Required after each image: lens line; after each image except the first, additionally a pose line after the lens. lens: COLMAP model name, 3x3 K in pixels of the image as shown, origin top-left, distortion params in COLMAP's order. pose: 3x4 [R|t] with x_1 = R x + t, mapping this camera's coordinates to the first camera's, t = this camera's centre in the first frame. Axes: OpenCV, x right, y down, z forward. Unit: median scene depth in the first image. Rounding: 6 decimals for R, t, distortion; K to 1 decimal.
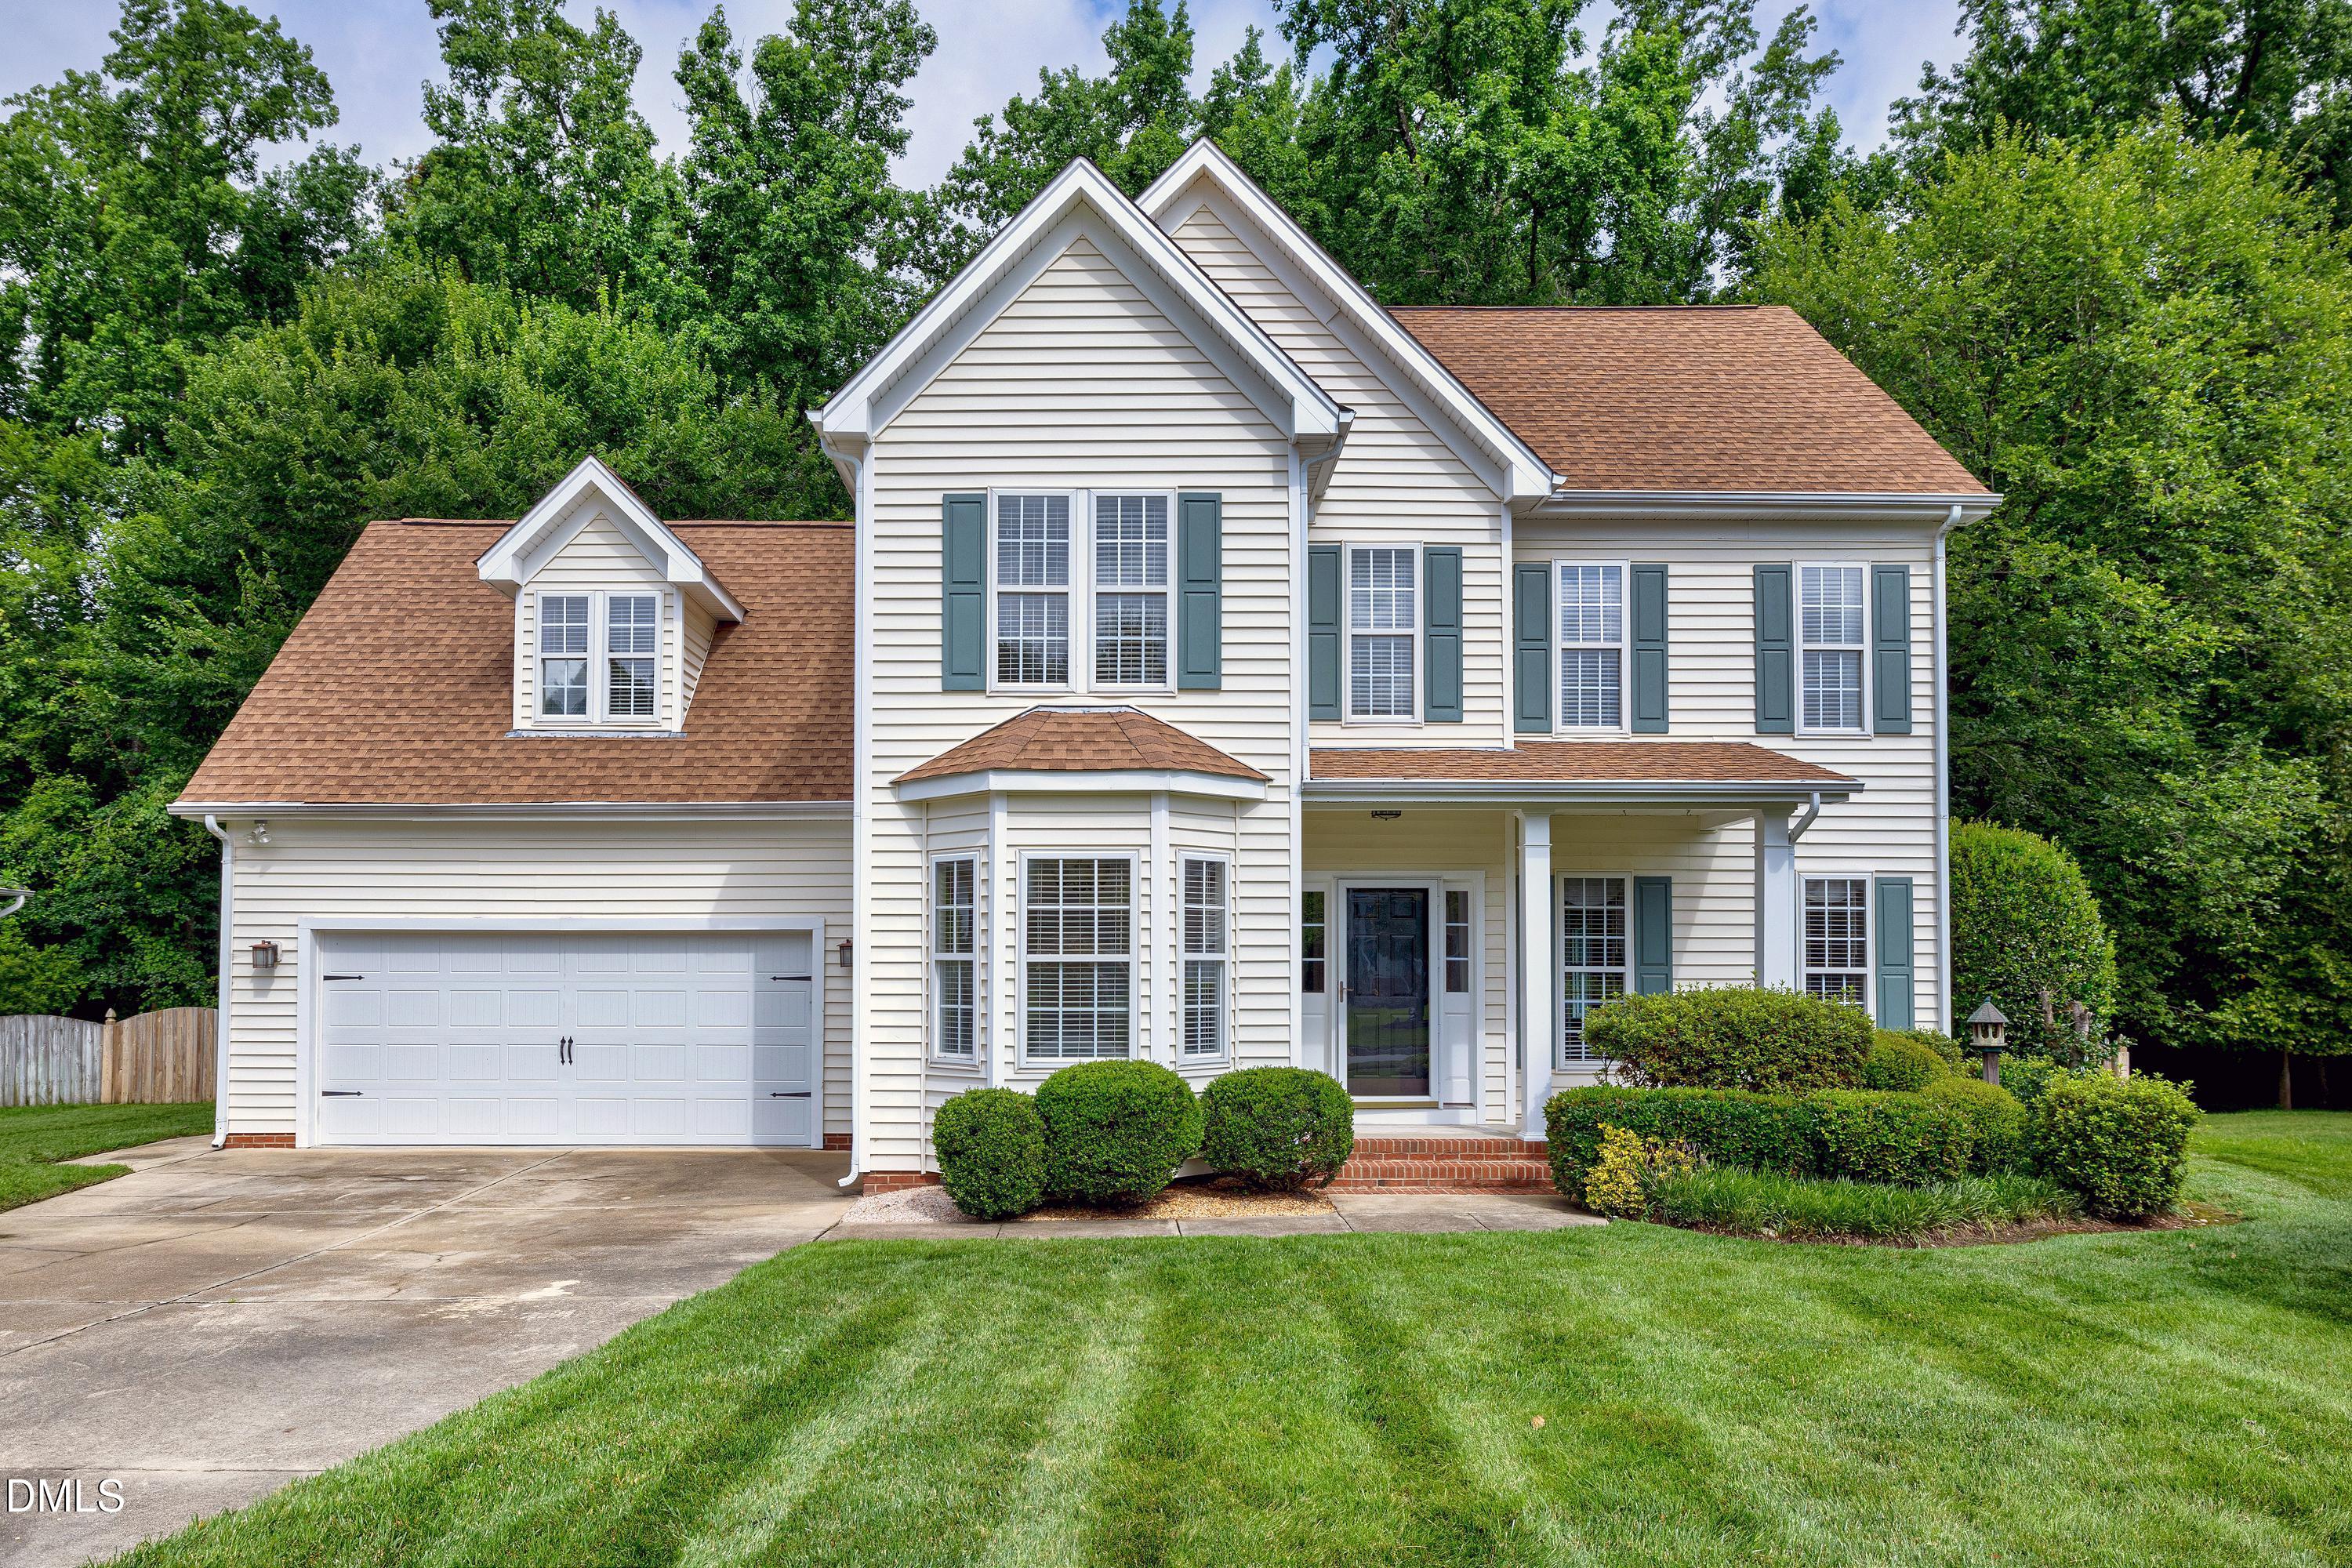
lens RADIAL K [[2502.8, 0, 1177.0], [0, 2502.8, 786.0], [0, 0, 1]] dist [-0.005900, 0.000000]
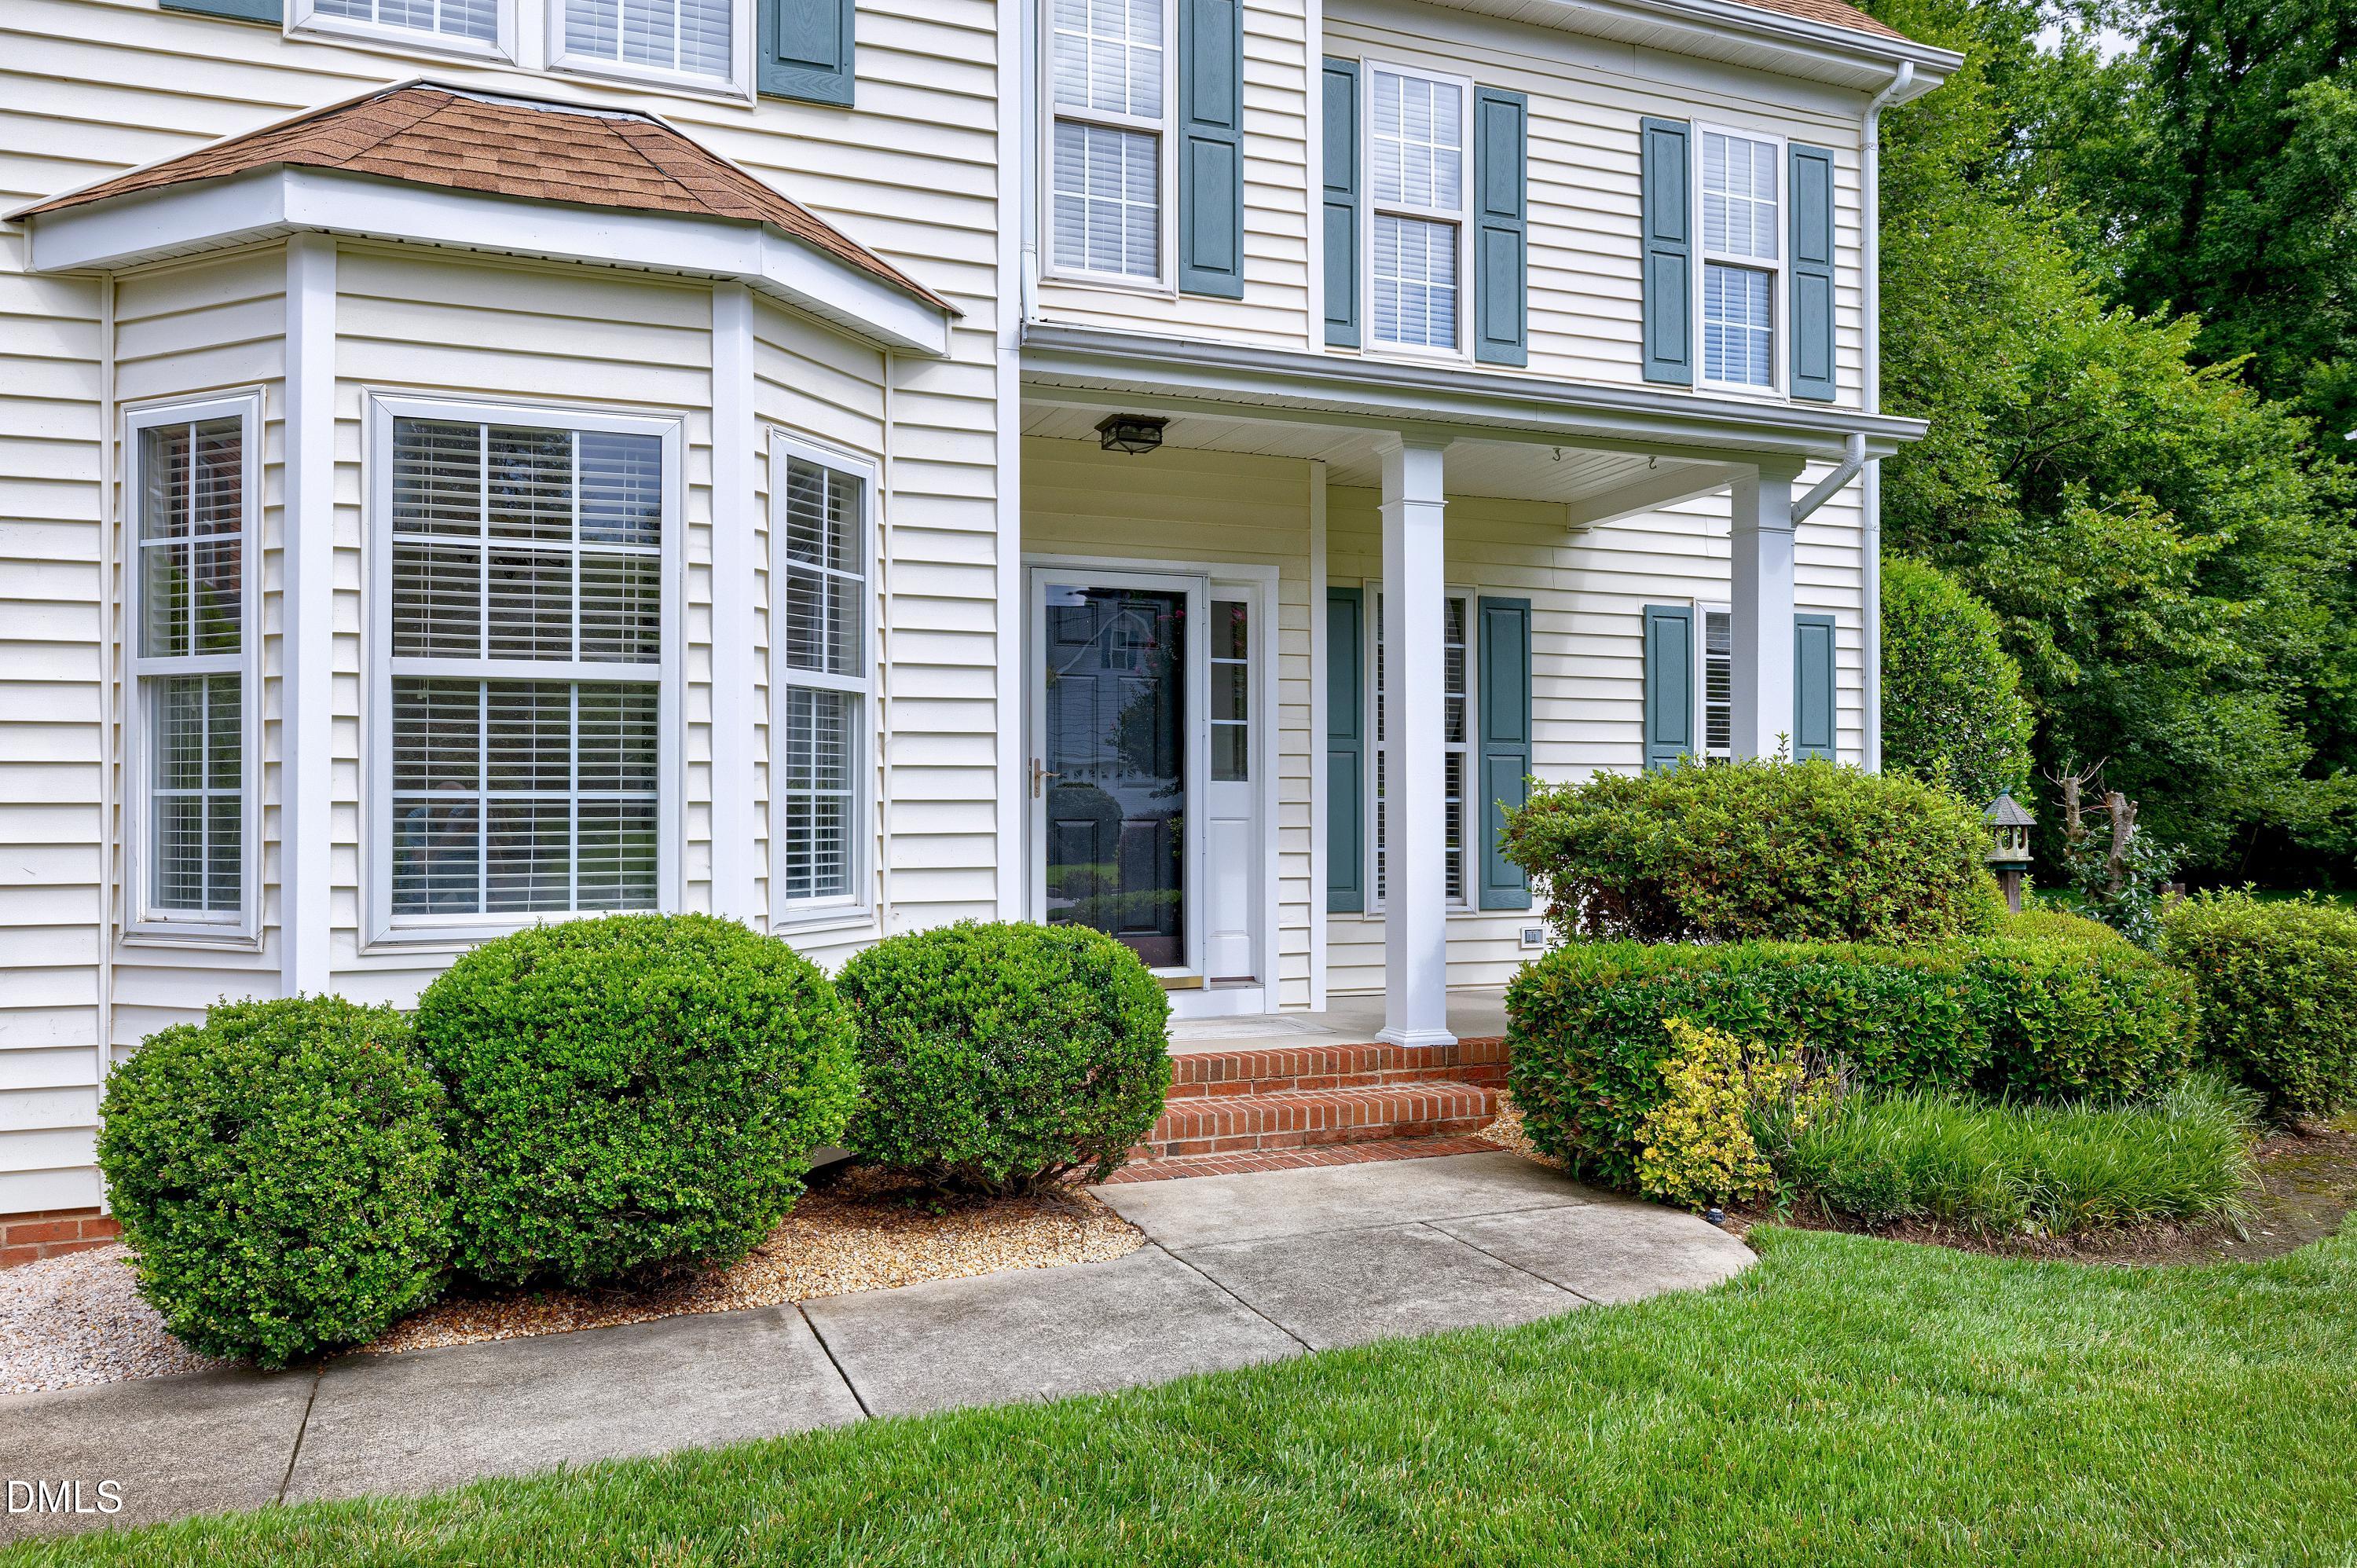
lens RADIAL K [[1723.7, 0, 1175.5], [0, 1723.7, 792.0], [0, 0, 1]] dist [-0.001764, -0.004847]
pose [[0.933096, 0.000656, 0.359626, -0.041512], [-0.015622, 0.999128, 0.038713, 0.074966], [-0.359287, -0.041741, 0.932293, 0.688381]]
